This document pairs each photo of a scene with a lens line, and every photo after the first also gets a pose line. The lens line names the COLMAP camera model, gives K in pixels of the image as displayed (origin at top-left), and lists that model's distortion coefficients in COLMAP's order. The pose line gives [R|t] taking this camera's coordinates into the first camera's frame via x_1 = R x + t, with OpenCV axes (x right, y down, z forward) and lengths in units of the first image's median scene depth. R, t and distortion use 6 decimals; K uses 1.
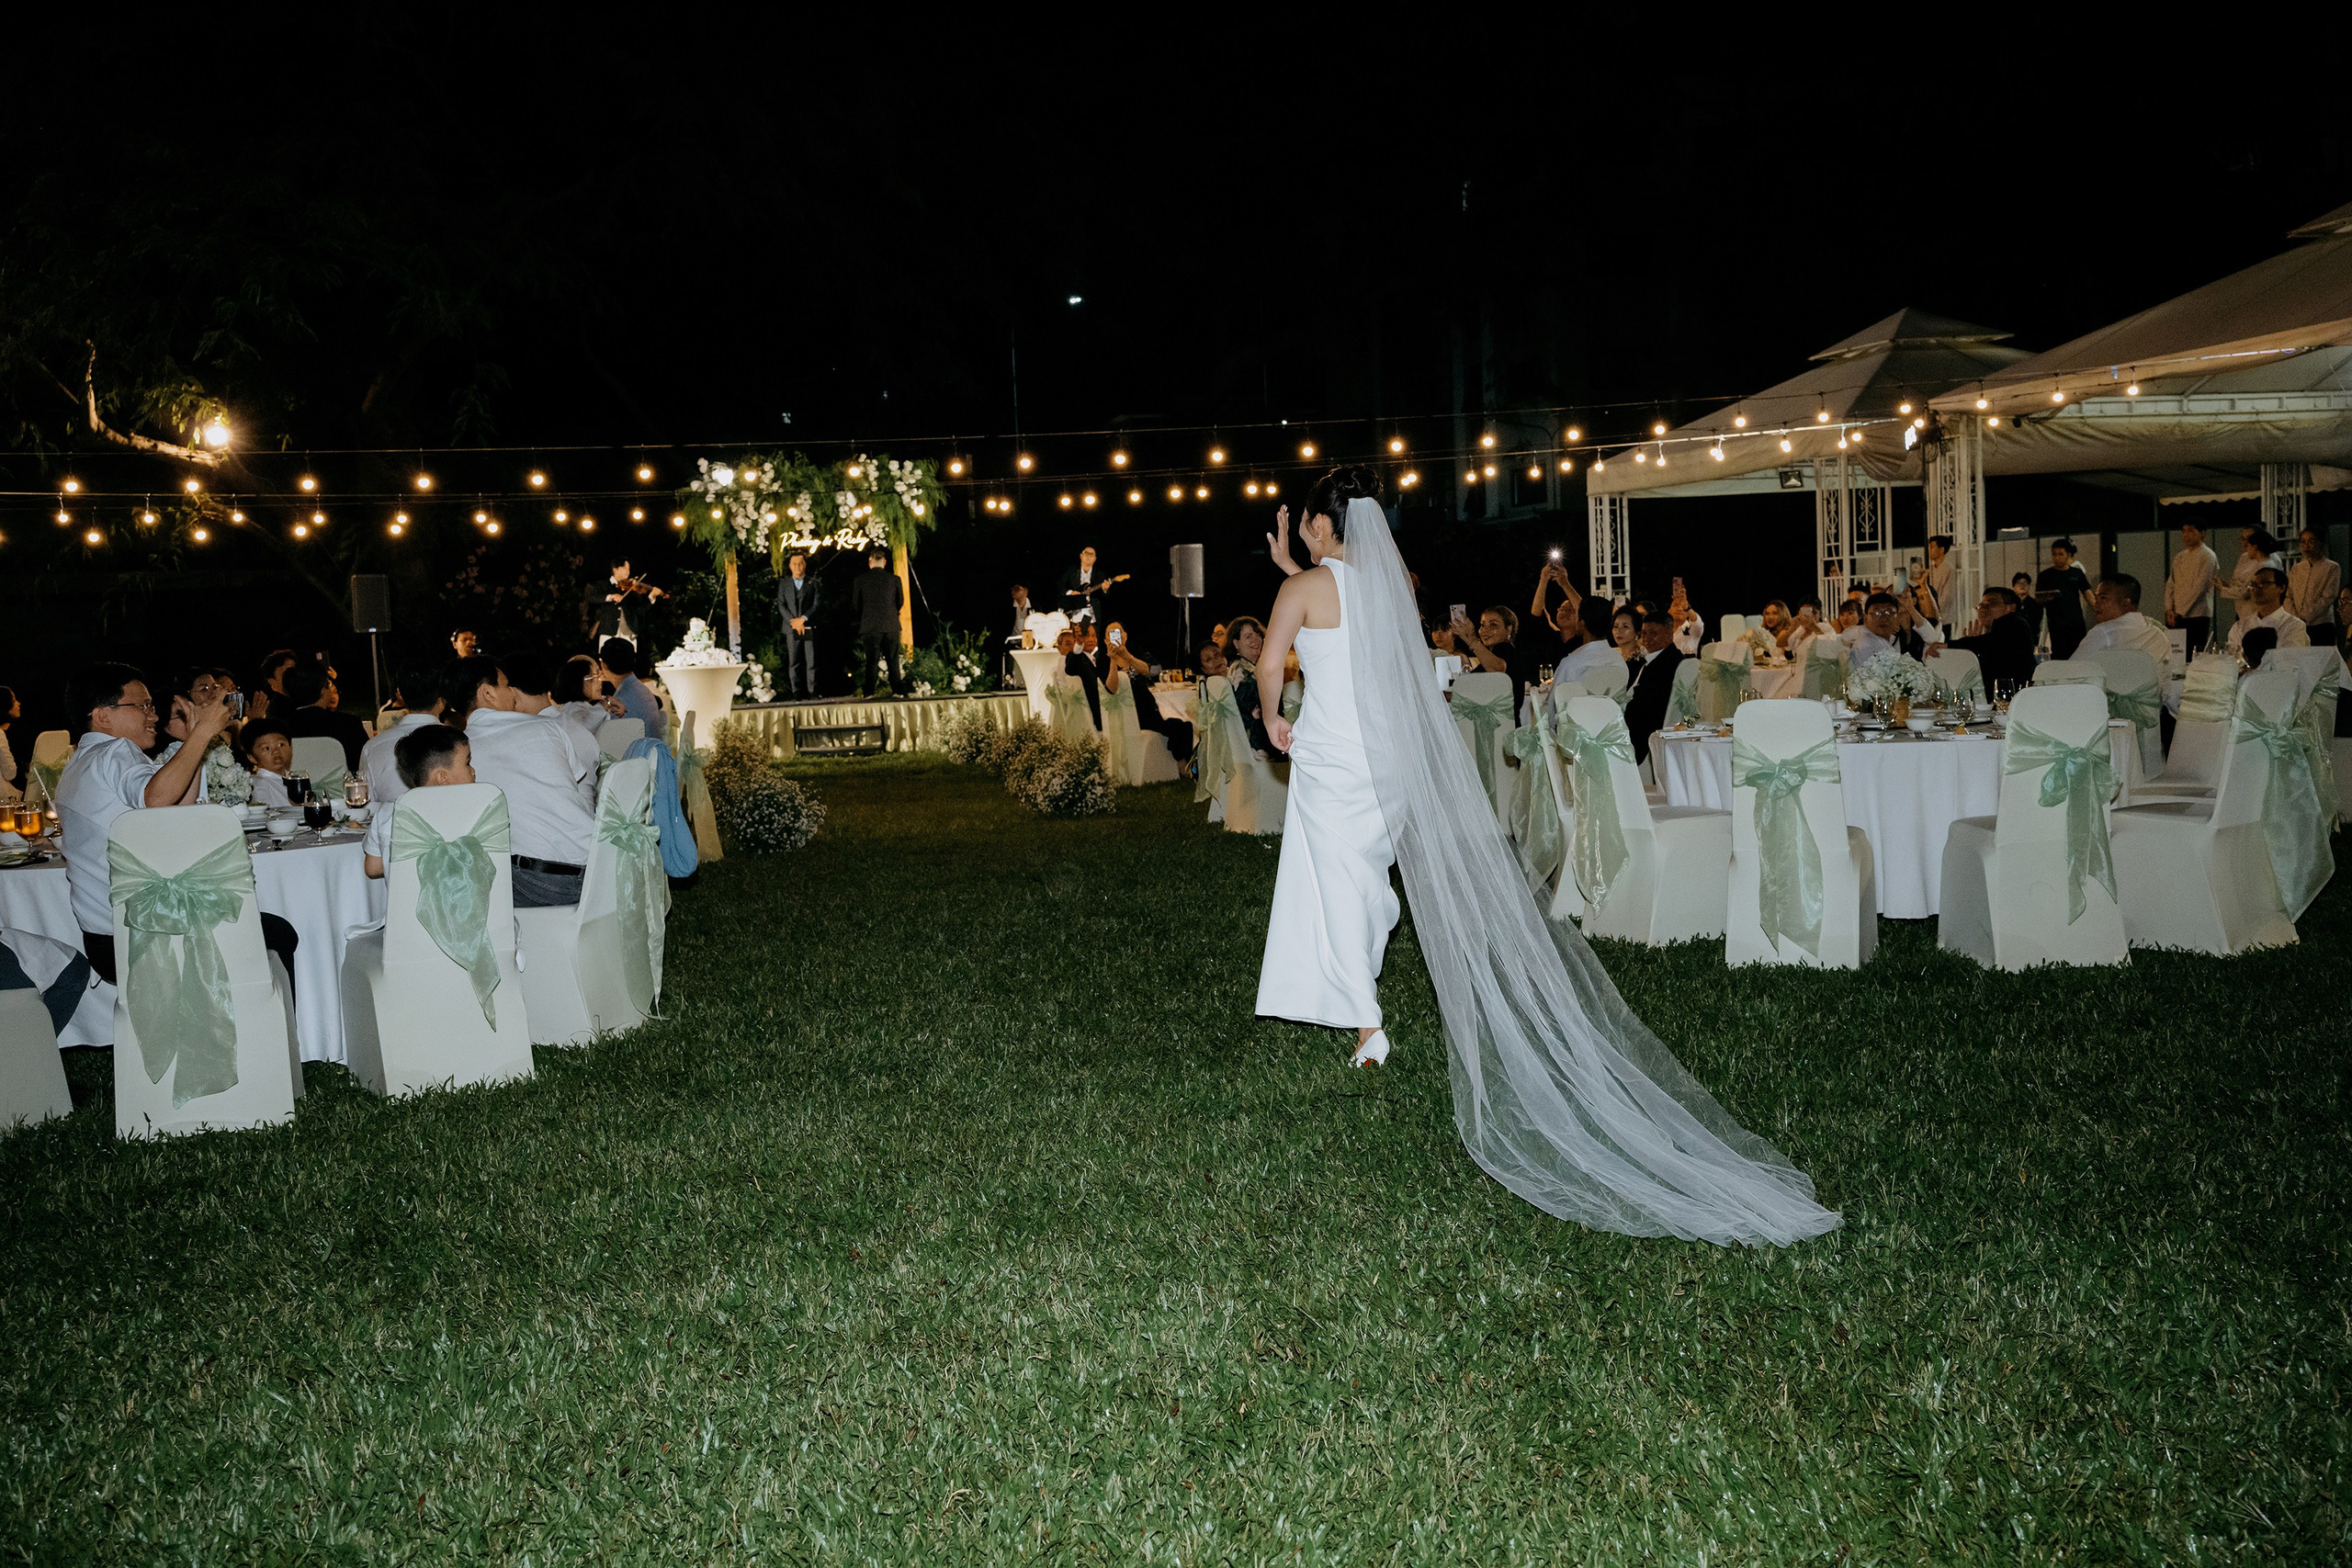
lens RADIAL K [[2021.7, 0, 1178.1], [0, 2021.7, 760.3], [0, 0, 1]] dist [0.008557, -0.021003]
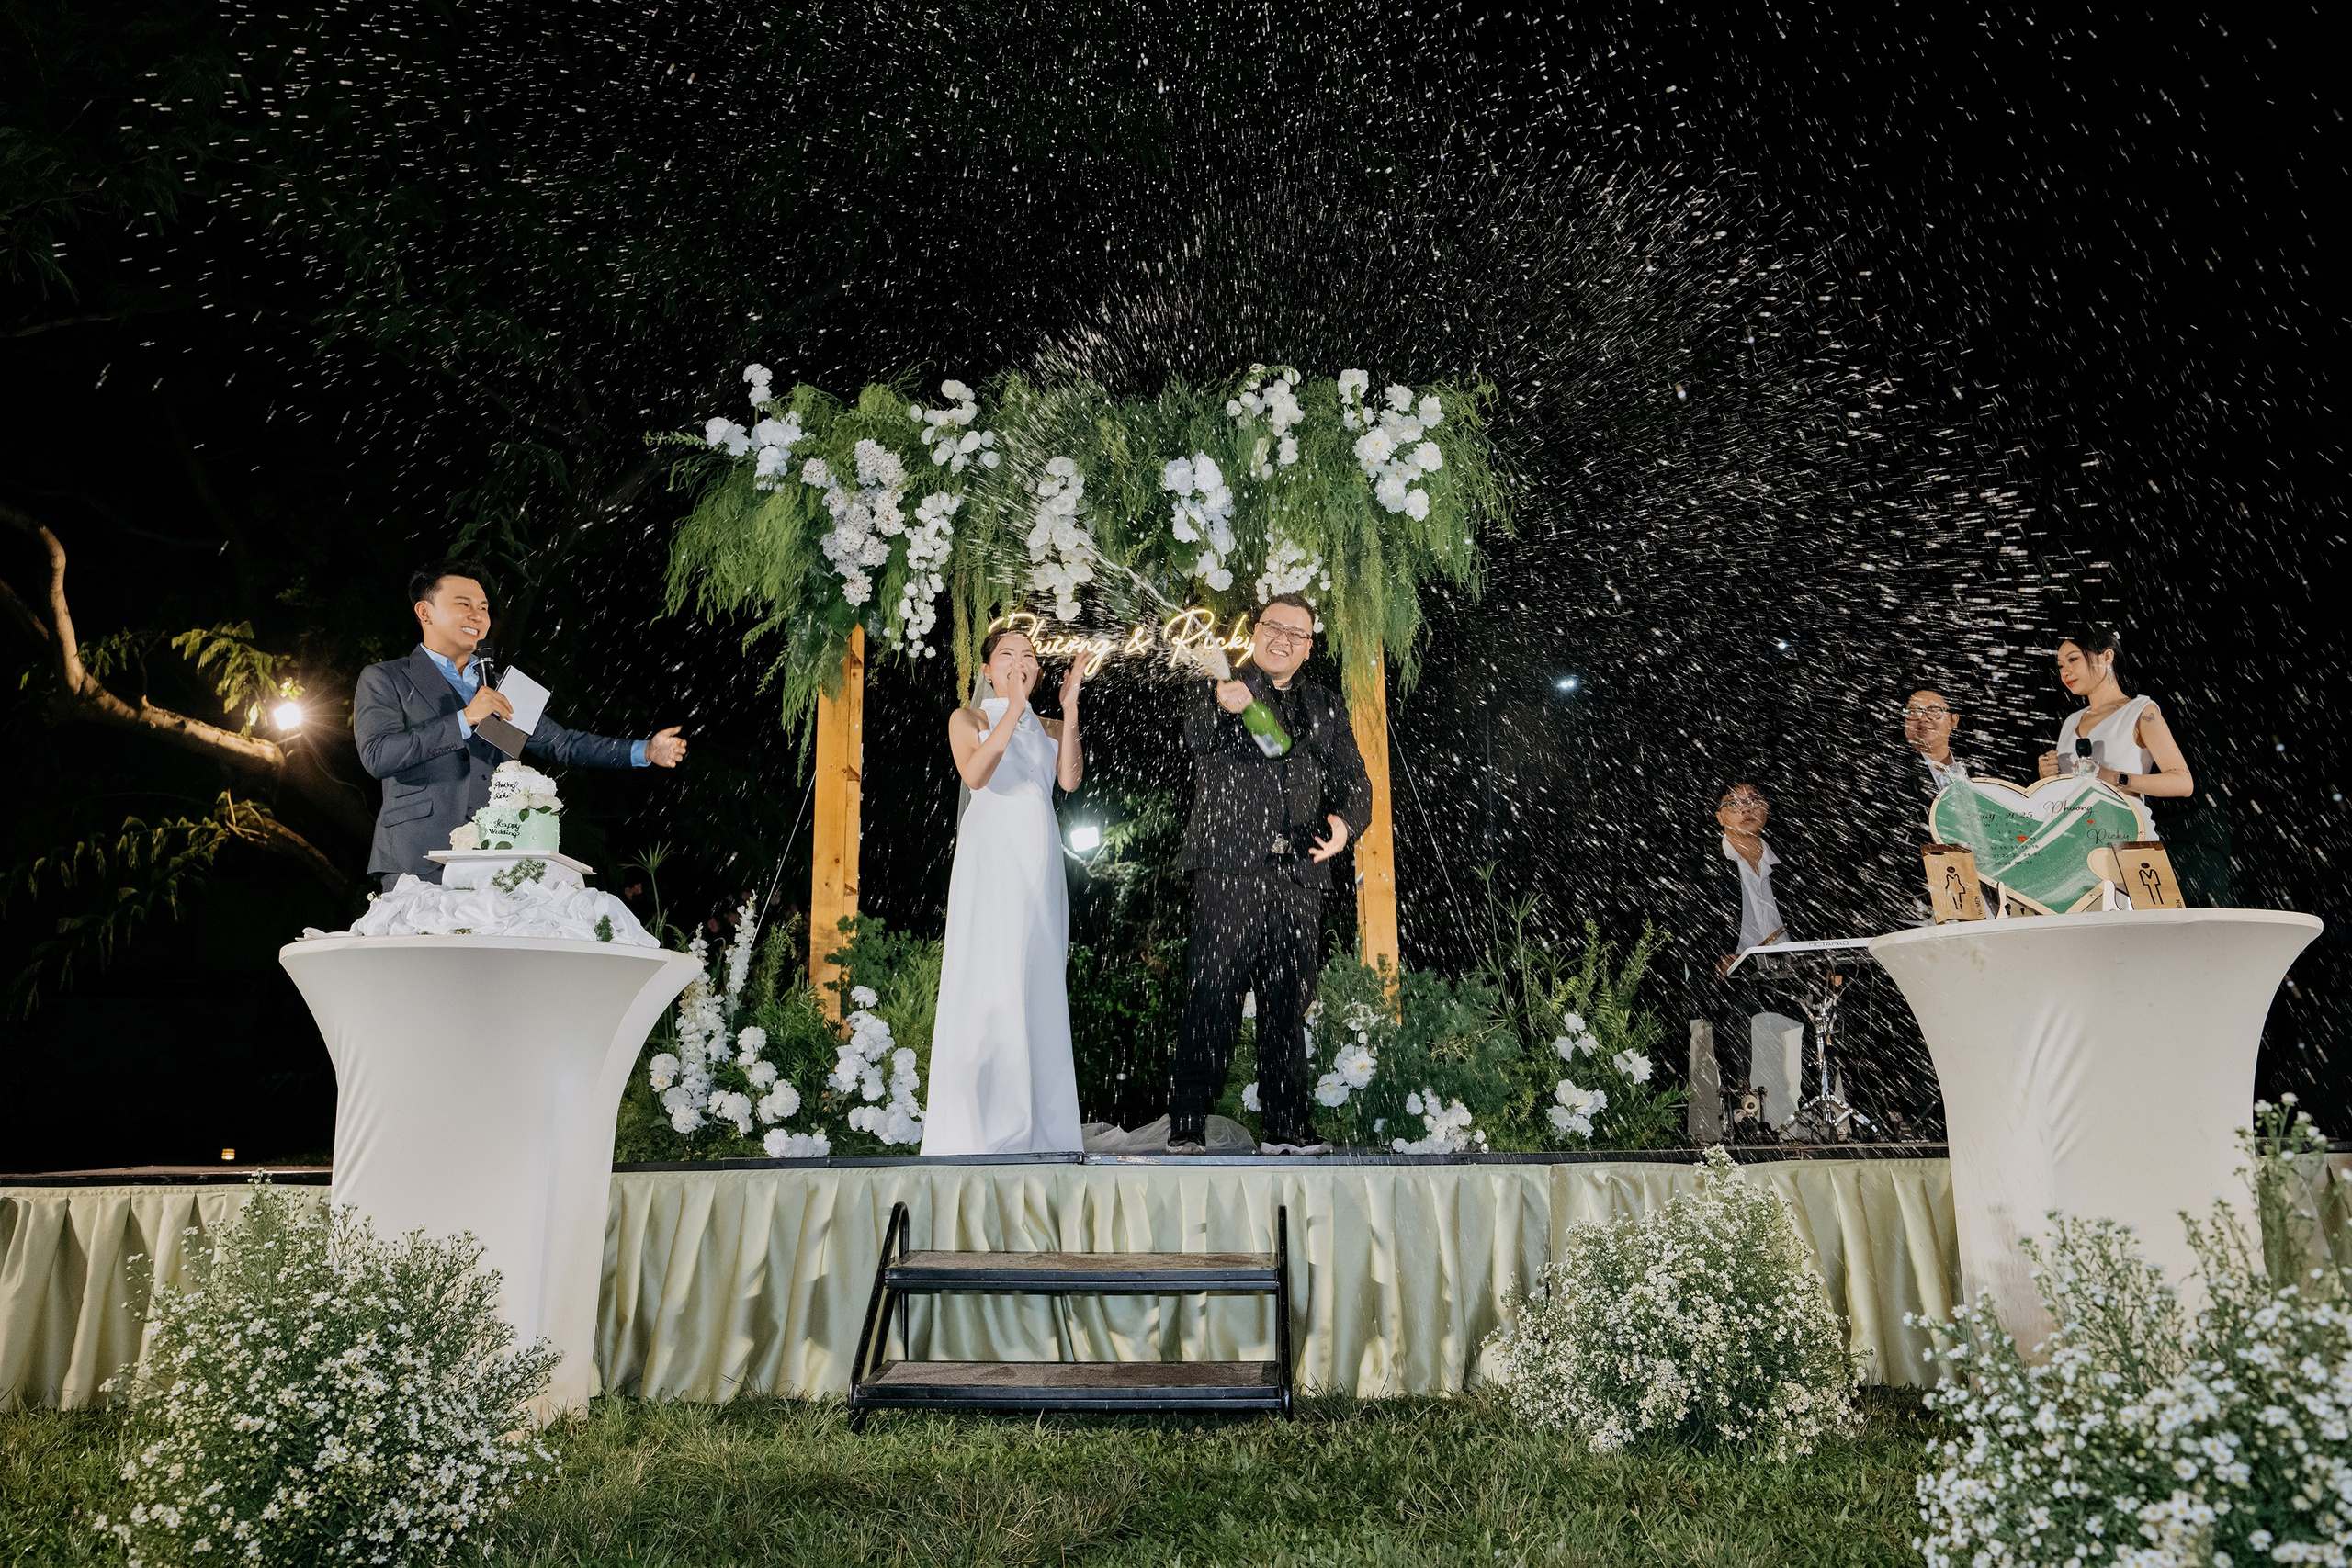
lens RADIAL K [[1866.6, 0, 1164.9], [0, 1866.6, 754.8], [0, 0, 1]] dist [-0.008507, 0.017260]
pose [[0.975001, -0.009486, -0.221997, -0.107755], [-0.048160, 0.966318, -0.252805, -0.018252], [0.216918, 0.257177, 0.941704, 0.753677]]
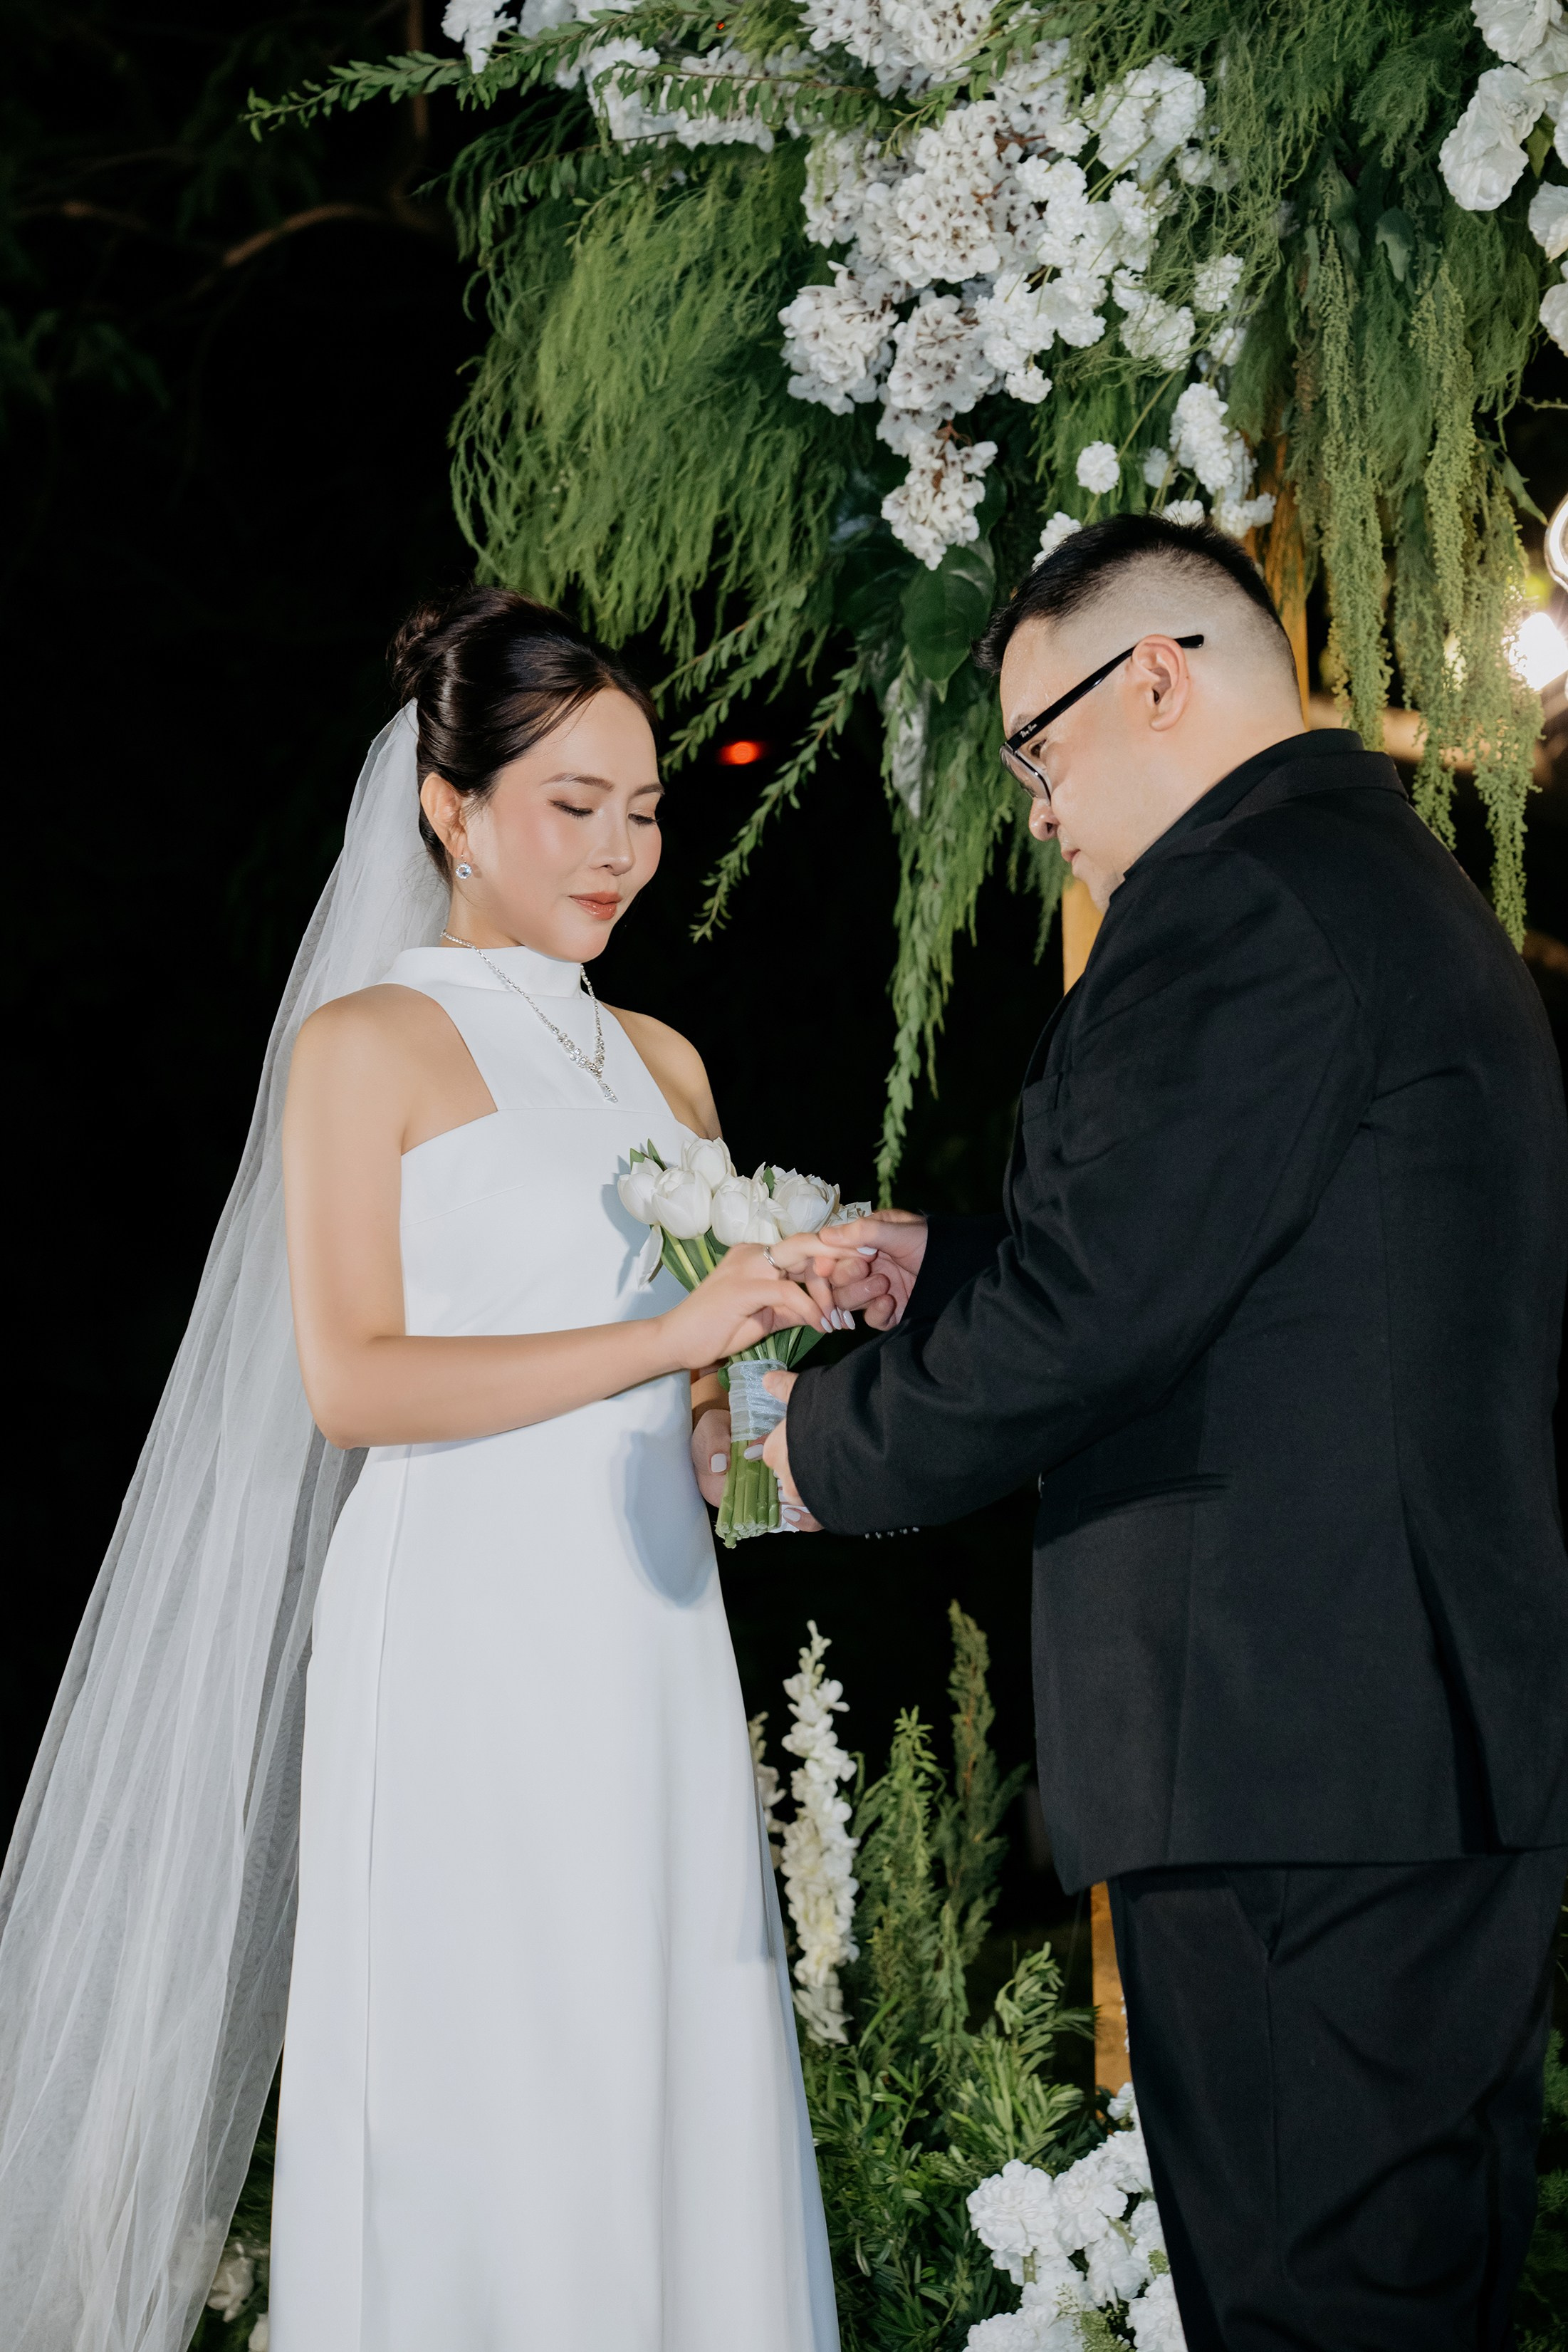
lens RADIAL K [[5030.6, 0, 847.9], [0, 5030.6, 1037.1], [0, 0, 1]] dist [0.065727, 0.000000]
pose [[0.574469, -0.062650, -0.816125, -0.053535], [-0.045098, 0.993129, -0.107982, -0.068909], [0.817283, 0.098838, 0.567697, 0.888943]]
